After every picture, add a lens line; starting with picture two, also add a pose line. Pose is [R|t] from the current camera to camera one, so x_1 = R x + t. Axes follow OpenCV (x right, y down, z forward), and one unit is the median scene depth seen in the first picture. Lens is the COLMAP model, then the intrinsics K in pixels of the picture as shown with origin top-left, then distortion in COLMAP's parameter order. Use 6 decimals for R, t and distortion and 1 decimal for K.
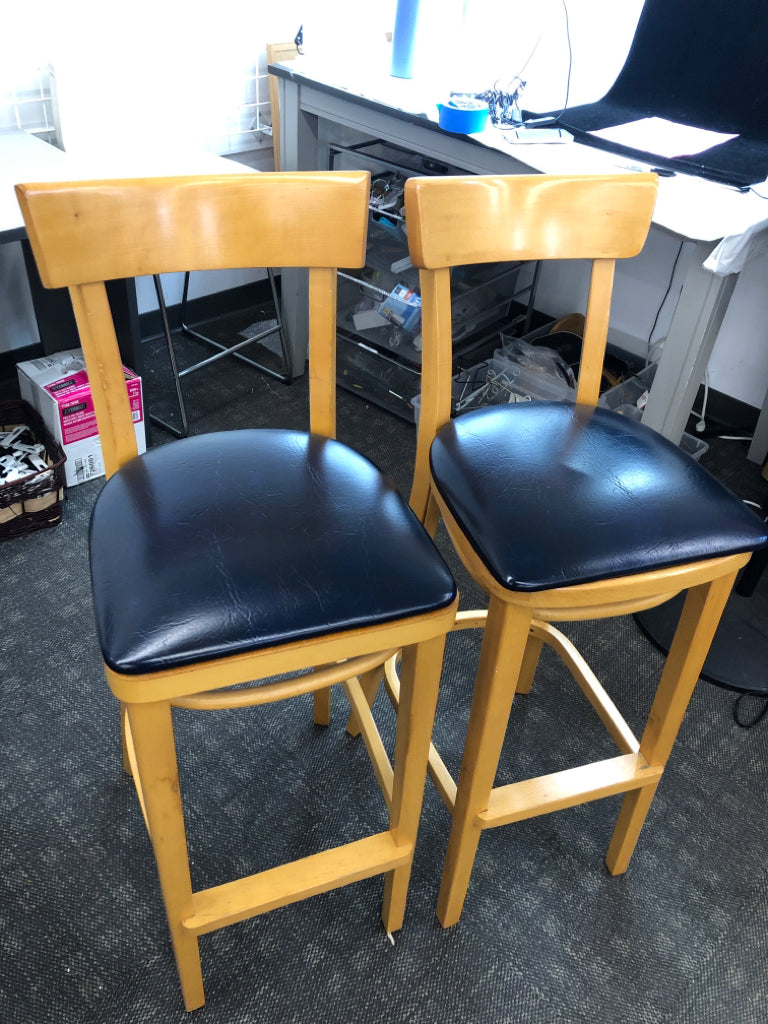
lens RADIAL K [[812.0, 0, 384.0], [0, 812.0, 512.0], [0, 0, 1]] dist [0.007982, 0.012620]
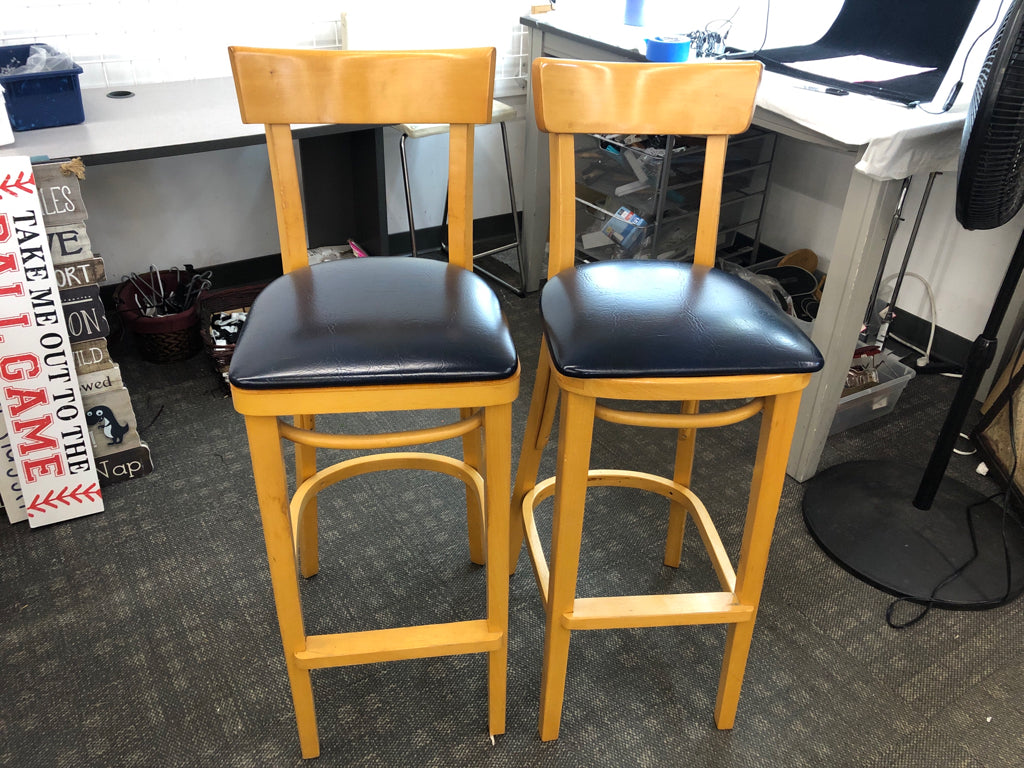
lens RADIAL K [[806.5, 0, 512.0], [0, 806.5, 384.0], [0, 0, 1]] dist [0.007489, -0.002183]
pose [[0.975227, 0.082761, -0.205142, 0.180226], [-0.106129, 0.988724, -0.105645, 0.135411], [0.194086, 0.124799, 0.973014, -0.091276]]
